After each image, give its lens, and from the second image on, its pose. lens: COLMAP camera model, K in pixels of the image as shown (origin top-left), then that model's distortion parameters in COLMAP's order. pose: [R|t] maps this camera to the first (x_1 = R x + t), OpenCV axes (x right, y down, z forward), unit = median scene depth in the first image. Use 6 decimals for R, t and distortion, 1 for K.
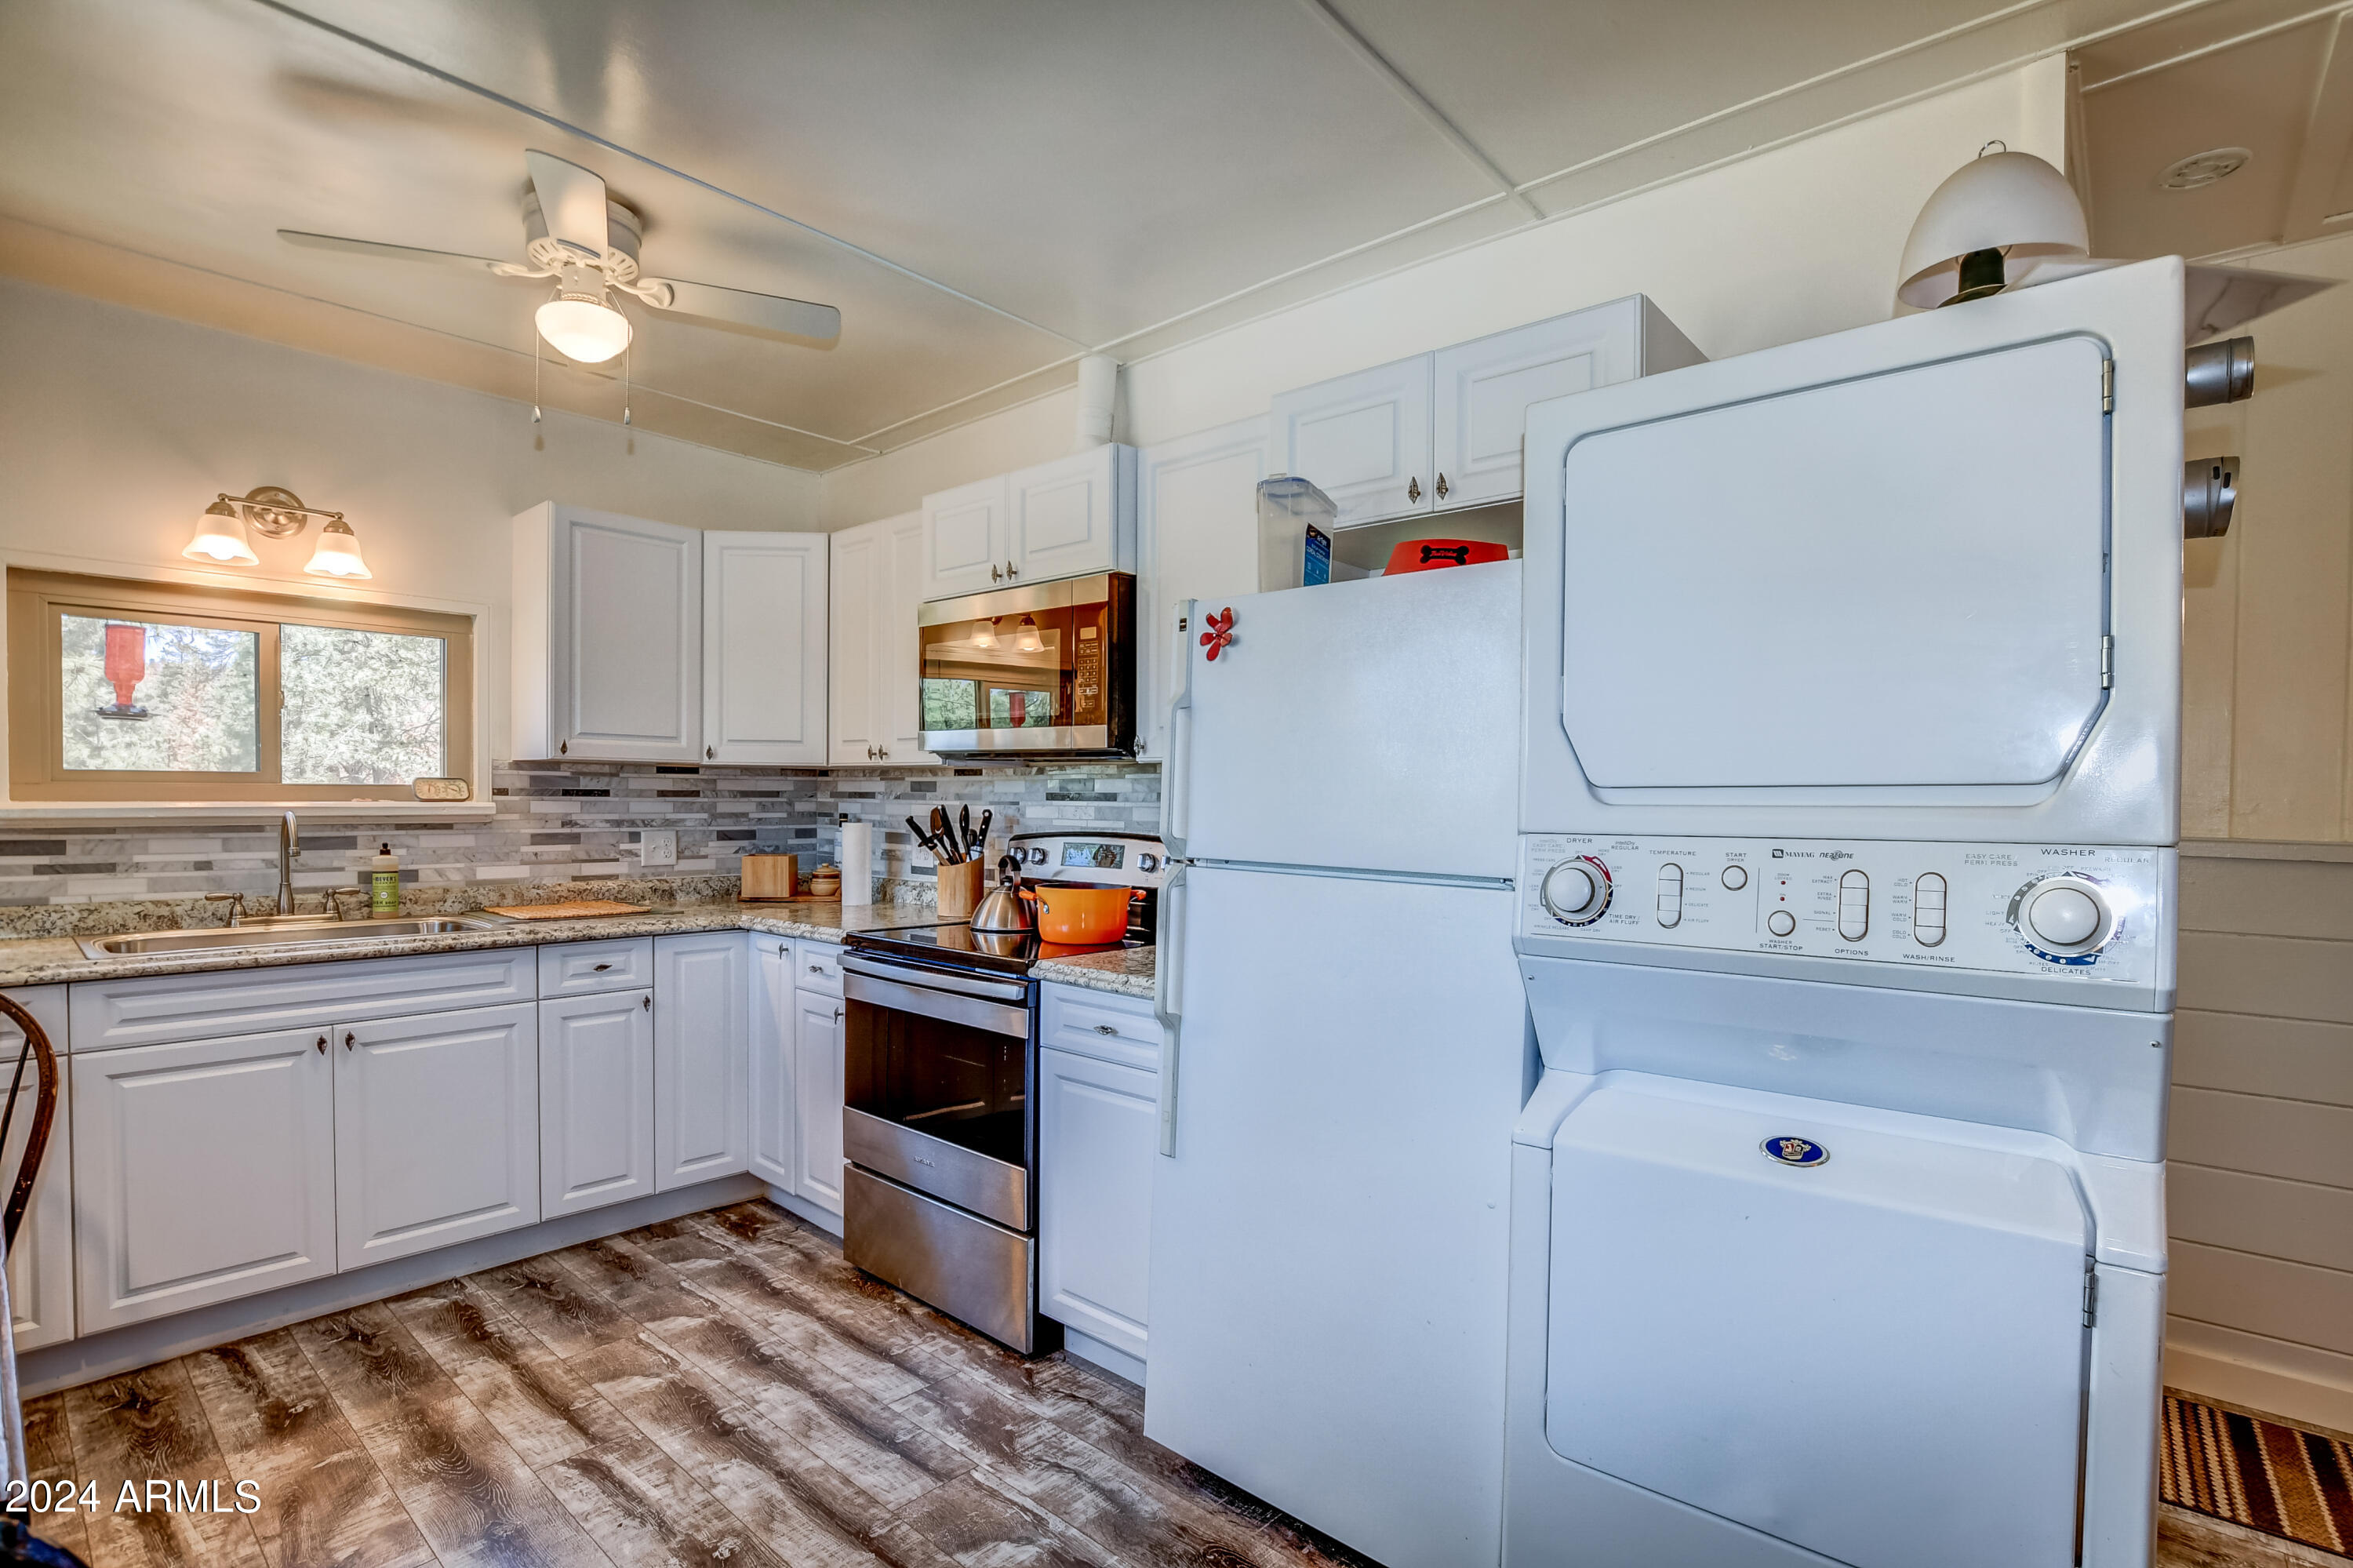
lens RADIAL K [[1093.4, 0, 1175.4], [0, 1093.4, 826.5], [0, 0, 1]] dist [-0.029610, 0.005199]
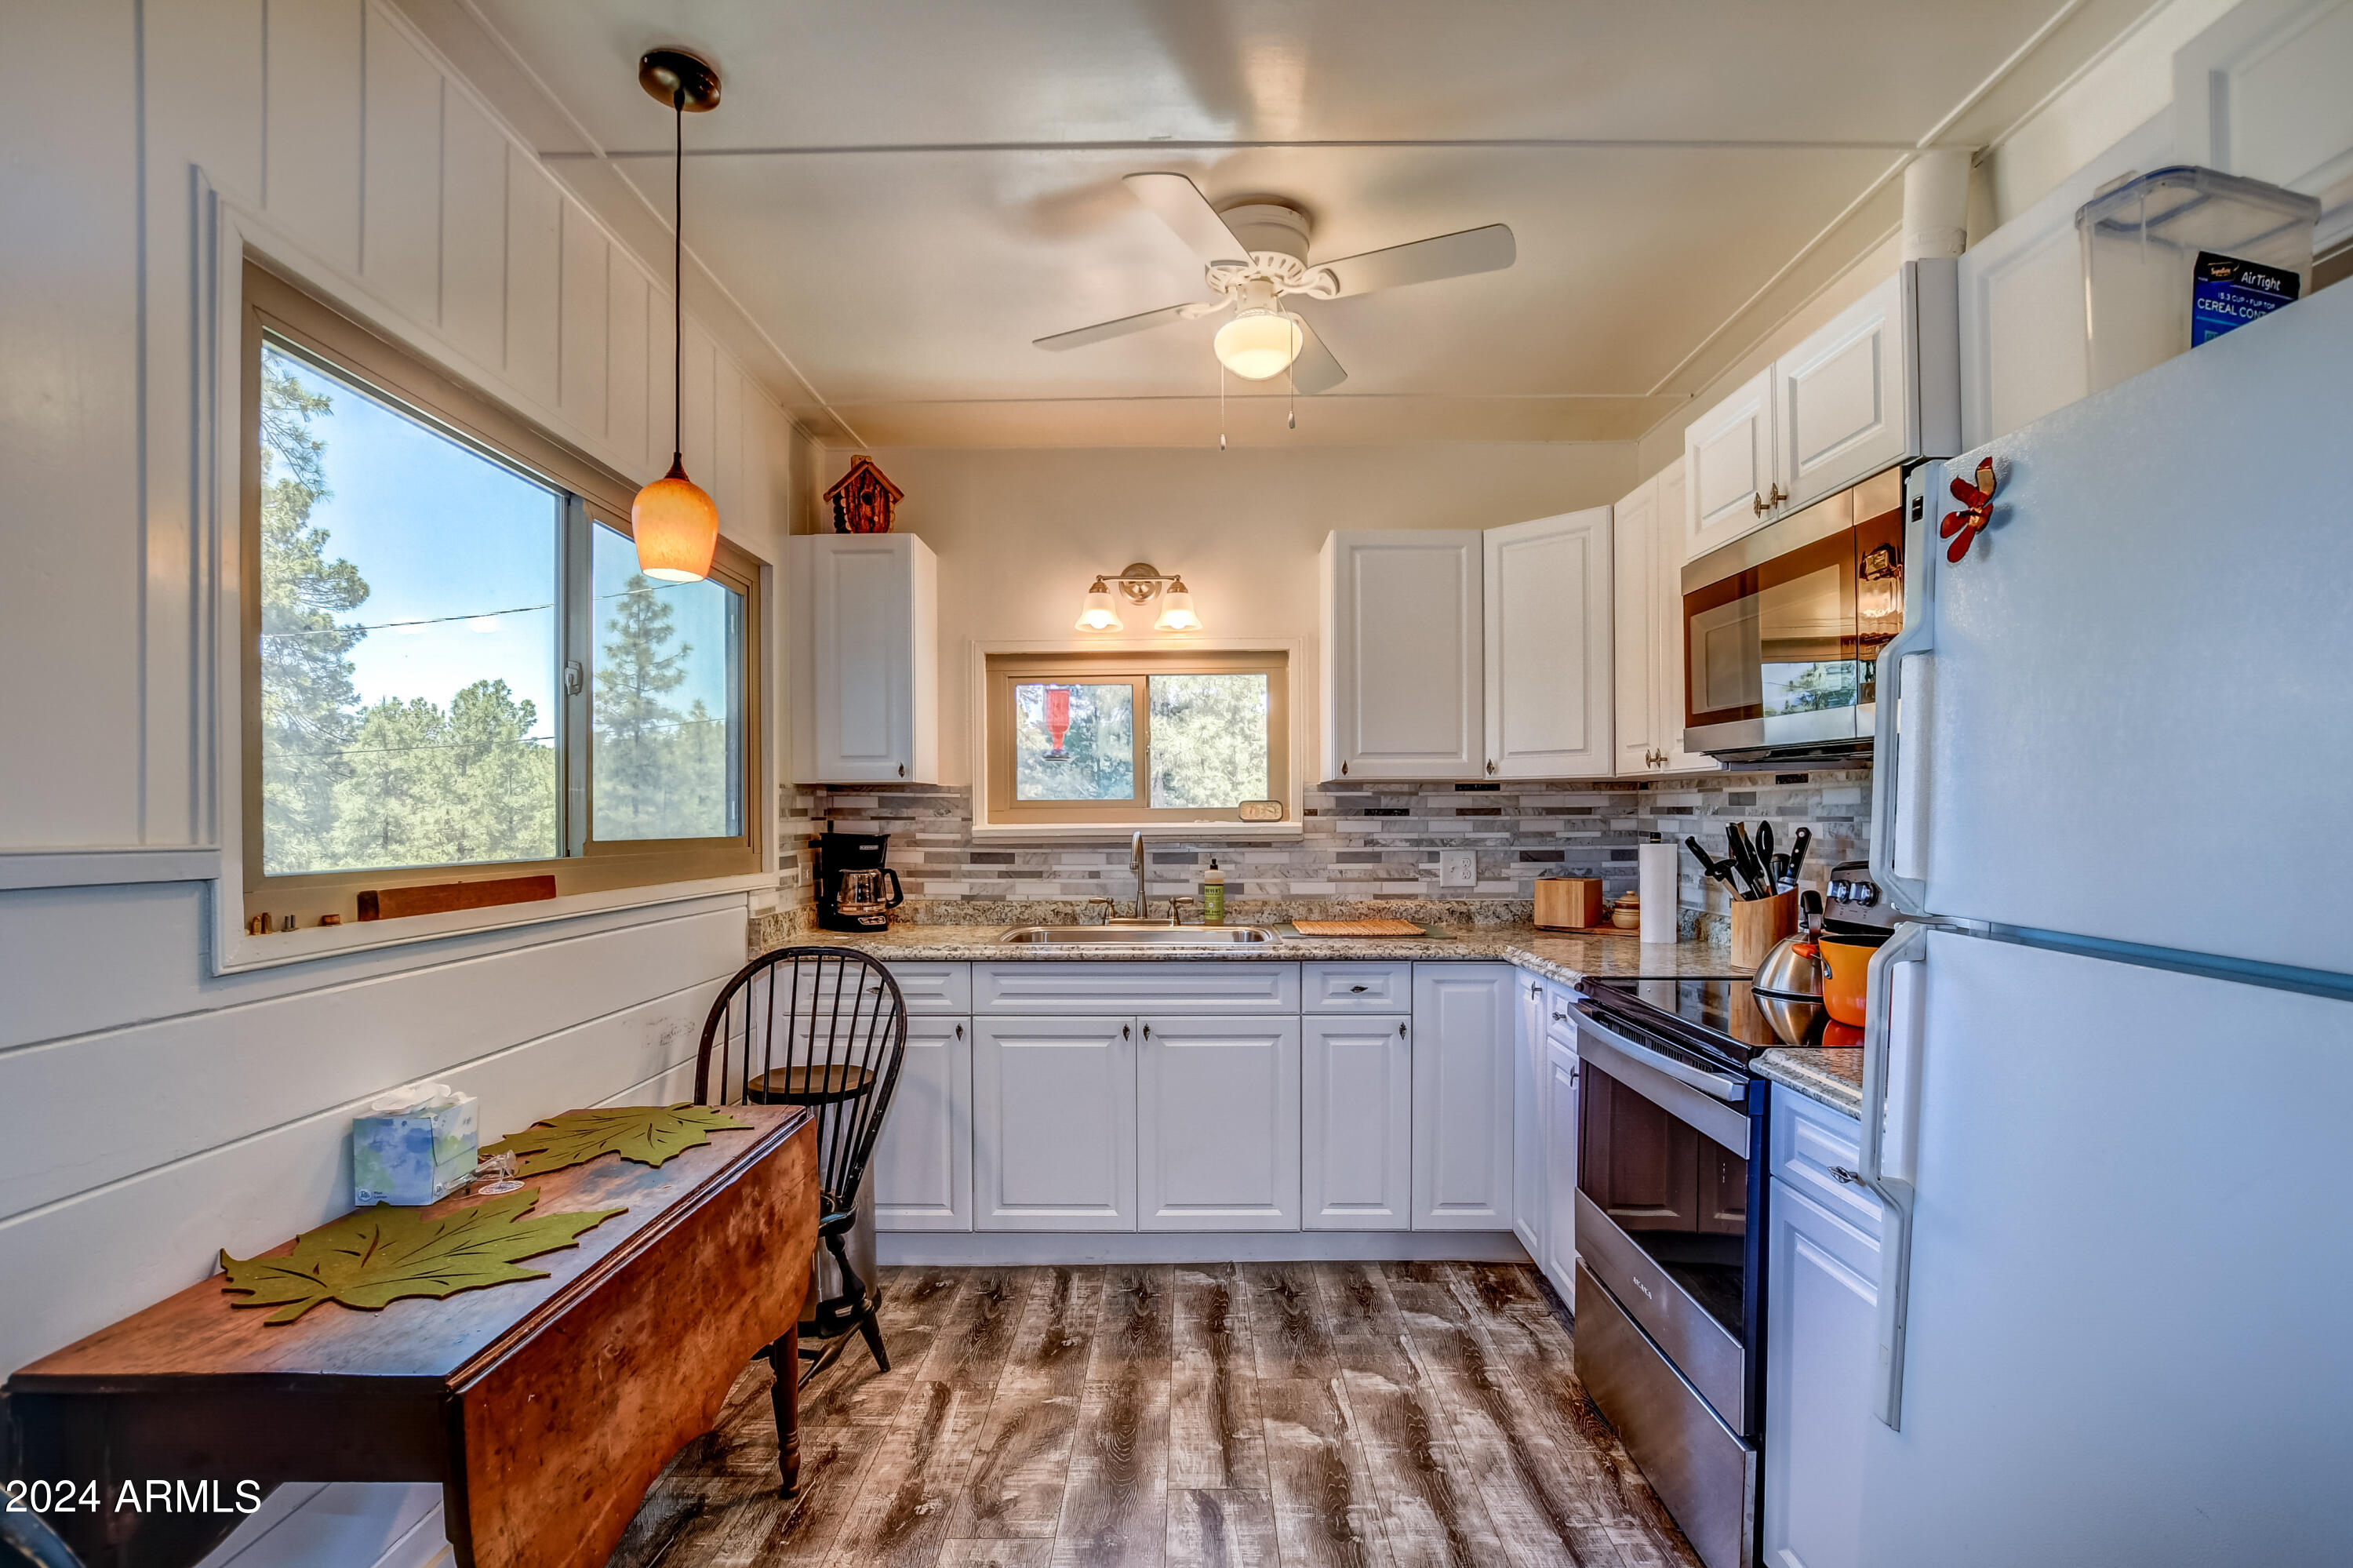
lens RADIAL K [[1093.4, 0, 1187.6], [0, 1093.4, 827.1], [0, 0, 1]] dist [-0.029610, 0.005199]
pose [[0.659633, -0.003475, -0.751580, 0.130484], [-0.007564, 0.999908, -0.011262, -0.005703], [0.751550, 0.013113, 0.659546, 0.246593]]
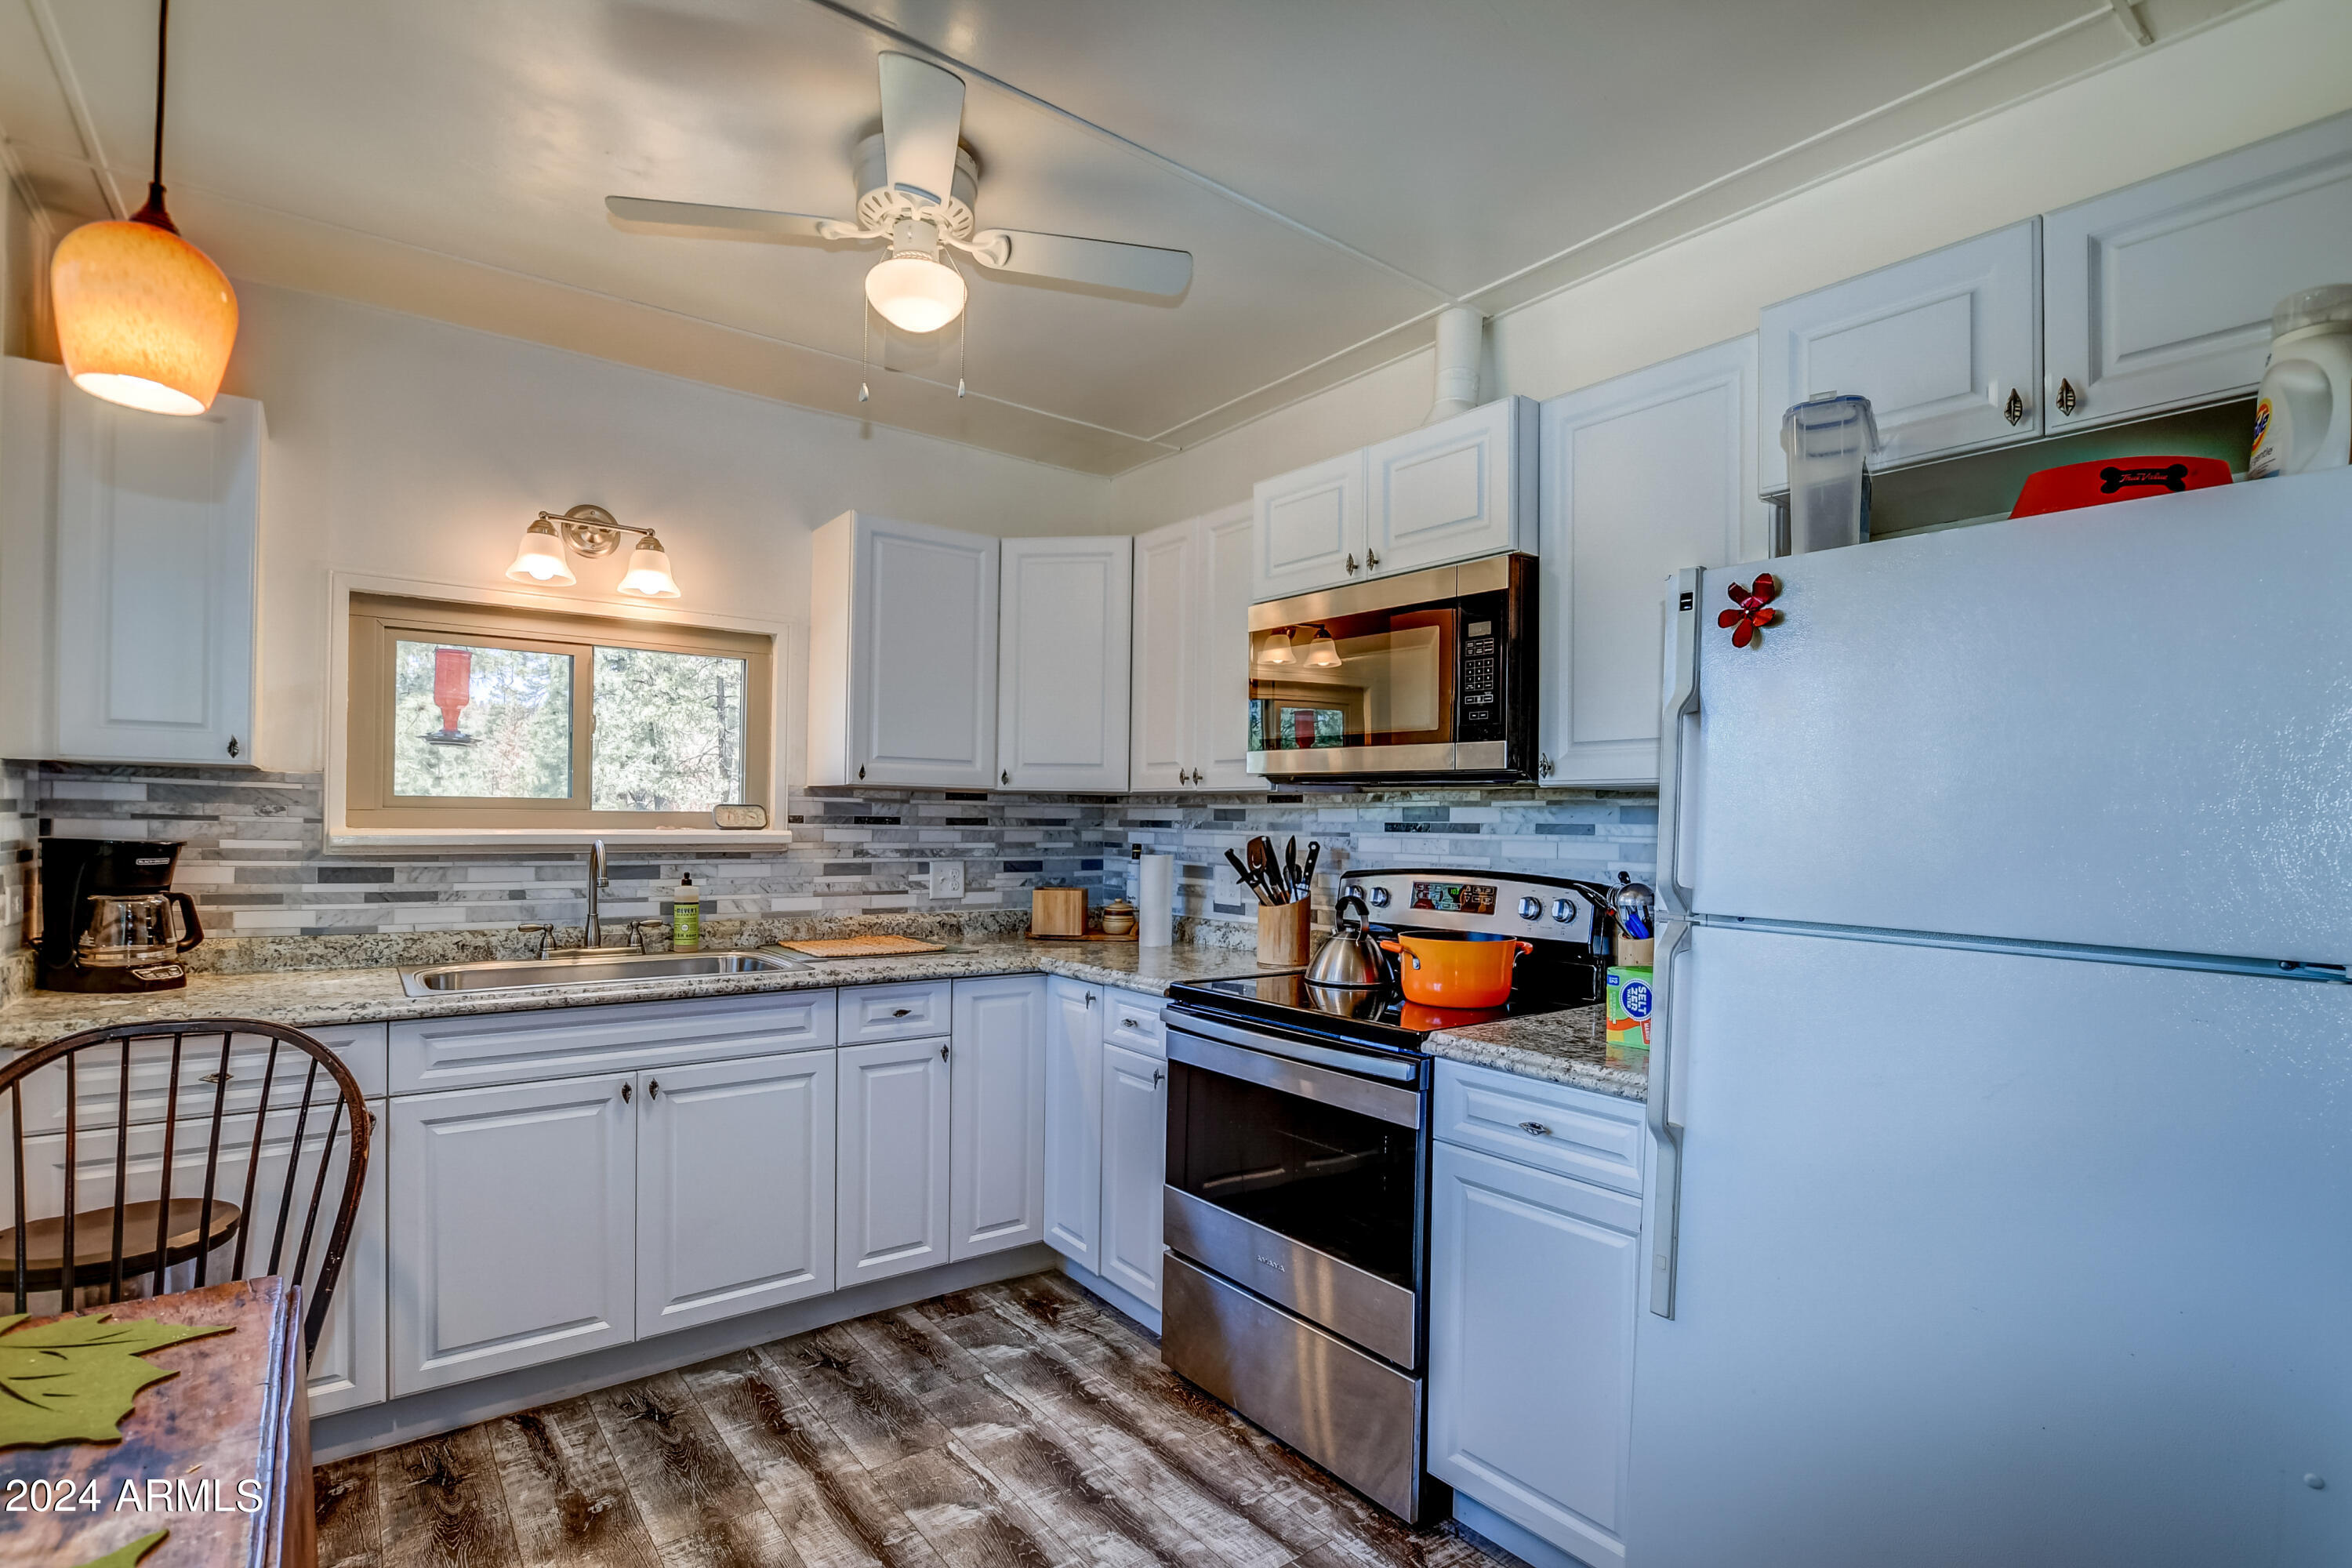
lens RADIAL K [[1092.9, 0, 1180.2], [0, 1092.9, 825.2], [0, 0, 1]] dist [-0.029610, 0.005199]
pose [[0.982427, 0.003731, -0.186608, -0.141242], [-0.008515, 0.999655, -0.024841, -0.007494], [0.186451, 0.025993, 0.982120, 0.154113]]
